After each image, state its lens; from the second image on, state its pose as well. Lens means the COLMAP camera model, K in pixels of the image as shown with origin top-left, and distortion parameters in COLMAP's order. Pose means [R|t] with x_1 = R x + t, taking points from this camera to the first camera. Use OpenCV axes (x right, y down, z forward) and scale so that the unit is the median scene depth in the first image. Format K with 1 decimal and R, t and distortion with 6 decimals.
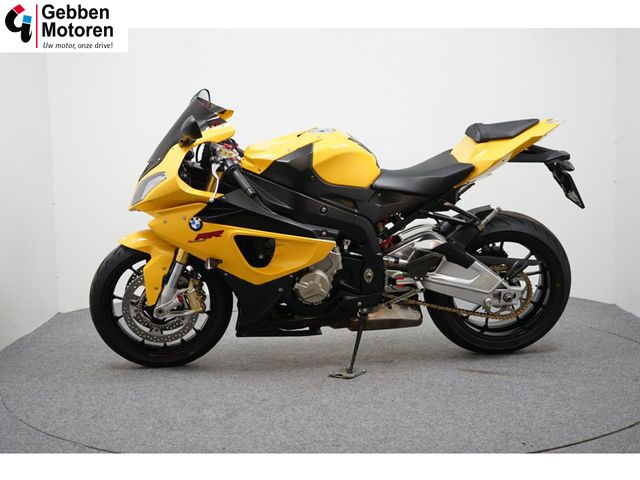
lens RADIAL K [[987.1, 0, 320.0], [0, 987.1, 240.0], [0, 0, 1]] dist [0.019779, 0.006463]
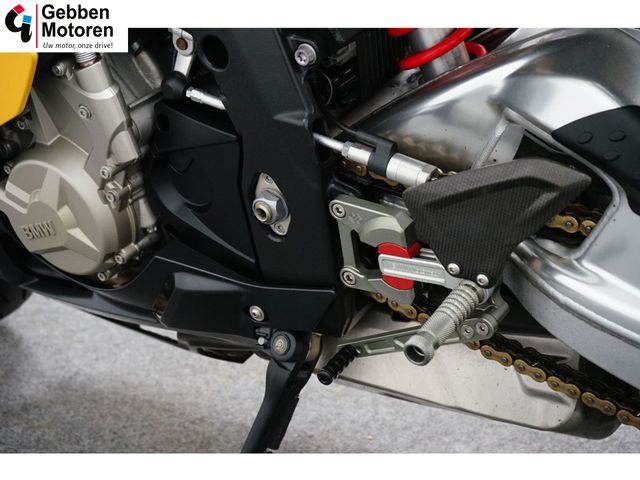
lens RADIAL K [[1198.3, 0, 320.0], [0, 1198.3, 240.0], [0, 0, 1]] dist [0.027769, 0.047719]
pose [[0.742773, 0.220754, -0.632104, 0.226524], [-0.042337, 0.957679, 0.284708, -0.032338], [0.668203, -0.184712, 0.720685, 0.824367]]
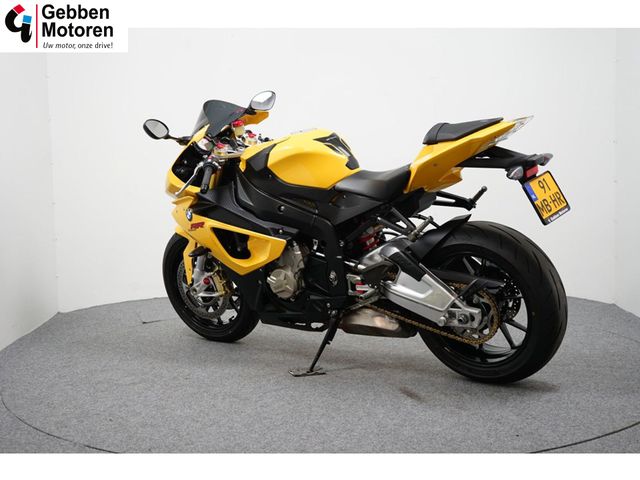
lens RADIAL K [[987.1, 0, 320.0], [0, 987.1, 240.0], [0, 0, 1]] dist [0.019779, 0.006463]
pose [[0.716925, 0.074074, -0.693204, 0.730367], [-0.070674, 0.996939, 0.033438, -0.034223], [0.693559, 0.025019, 0.719965, 0.279082]]
